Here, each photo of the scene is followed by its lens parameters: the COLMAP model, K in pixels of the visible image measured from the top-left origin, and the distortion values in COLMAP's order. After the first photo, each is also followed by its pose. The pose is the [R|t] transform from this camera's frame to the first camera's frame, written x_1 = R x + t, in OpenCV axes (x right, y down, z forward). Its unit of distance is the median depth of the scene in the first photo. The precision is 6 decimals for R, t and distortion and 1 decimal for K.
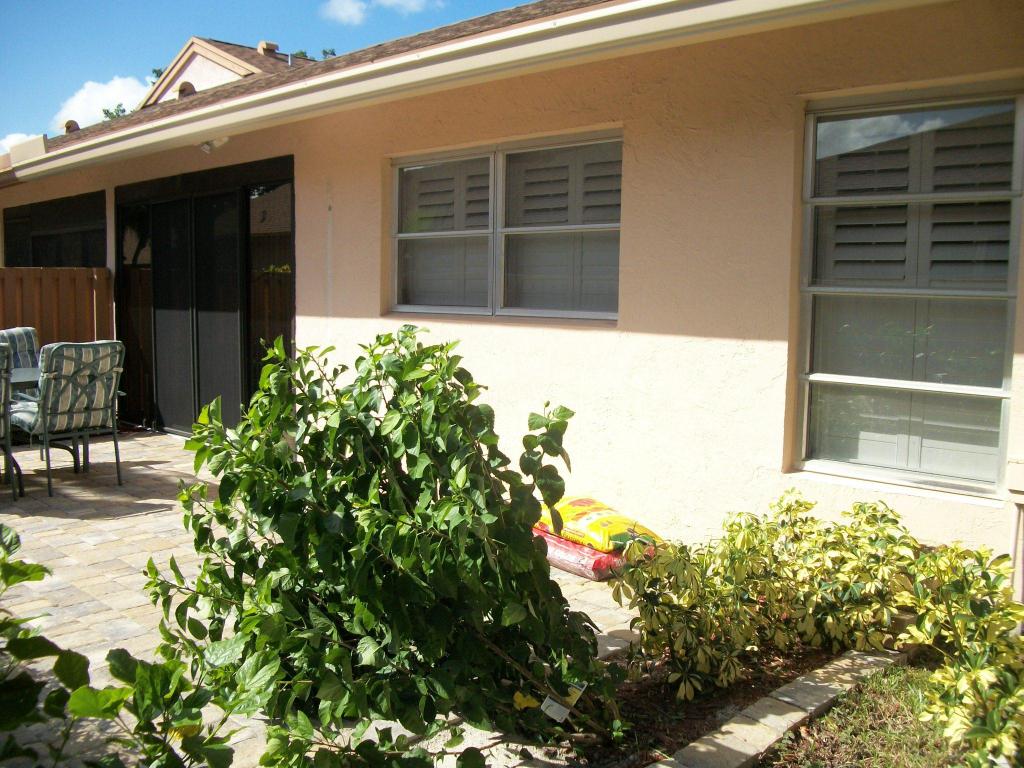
lens RADIAL K [[980.9, 0, 514.2], [0, 980.9, 390.9], [0, 0, 1]] dist [-0.105027, 0.000000]
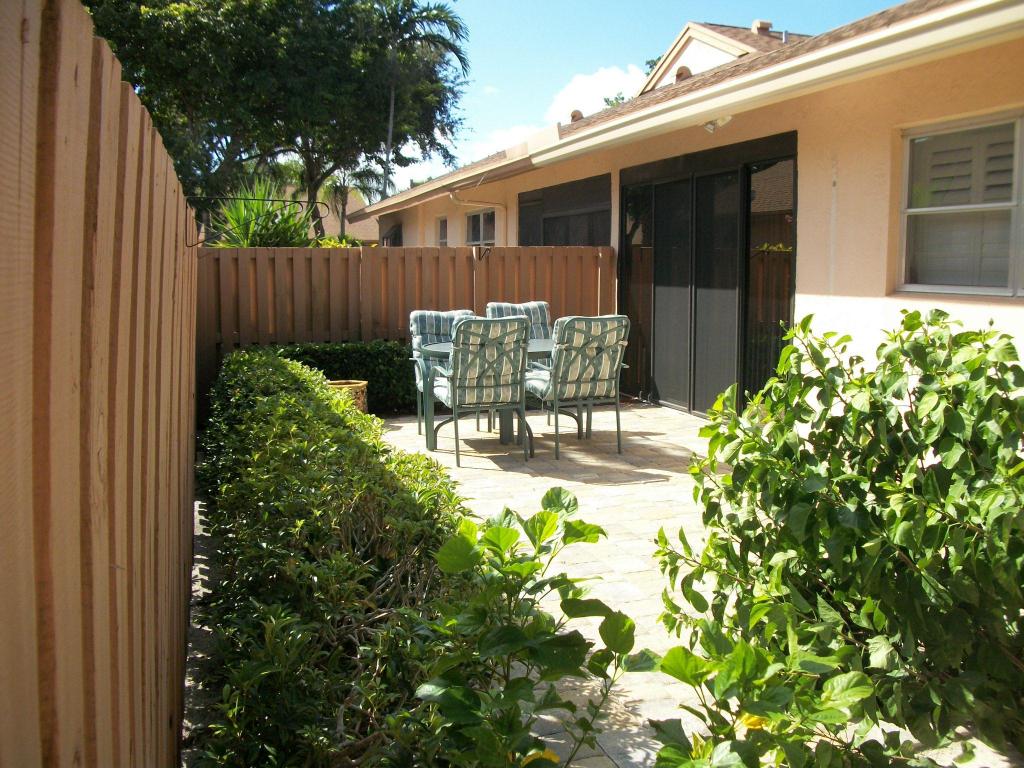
lens RADIAL K [[980.9, 0, 530.9], [0, 980.9, 385.5], [0, 0, 1]] dist [-0.105027, 0.000000]
pose [[0.890247, 0.046116, -0.453137, -0.015976], [-0.039142, 0.998927, 0.024761, 0.001412], [0.453793, -0.004307, 0.891097, 0.005931]]
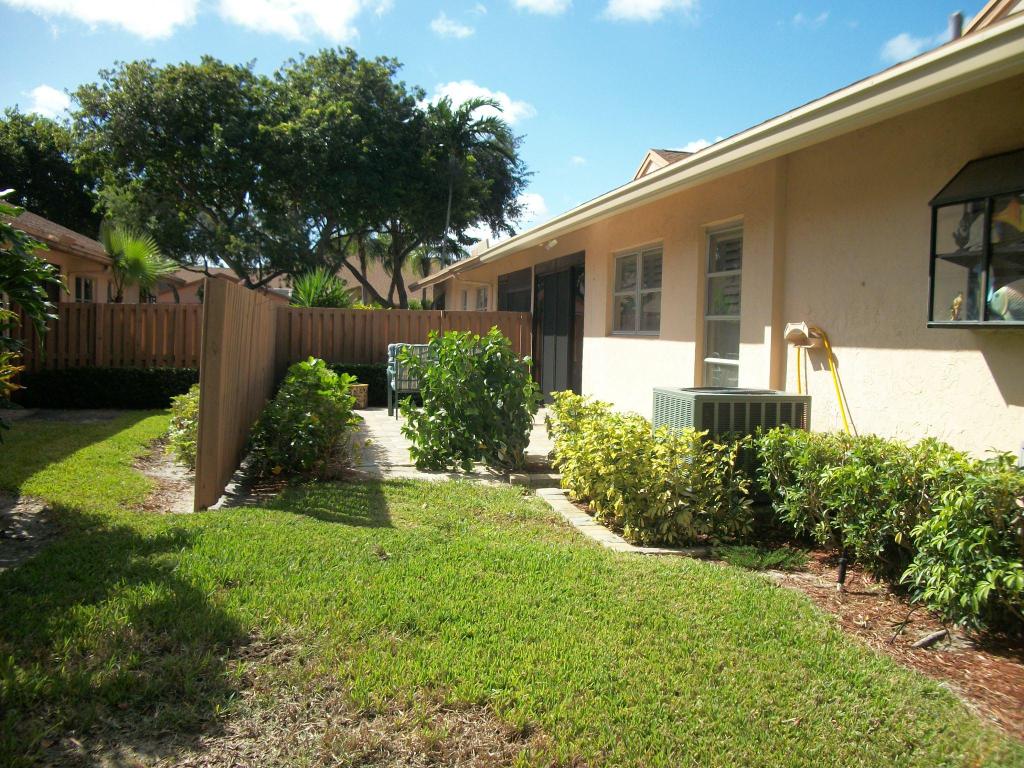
lens RADIAL K [[980.9, 0, 518.5], [0, 980.9, 379.8], [0, 0, 1]] dist [-0.105027, 0.000000]
pose [[0.831074, 0.037124, -0.554922, 0.876513], [-0.074190, 0.996253, -0.044461, 0.116081], [0.551192, 0.078120, 0.830714, -0.736298]]
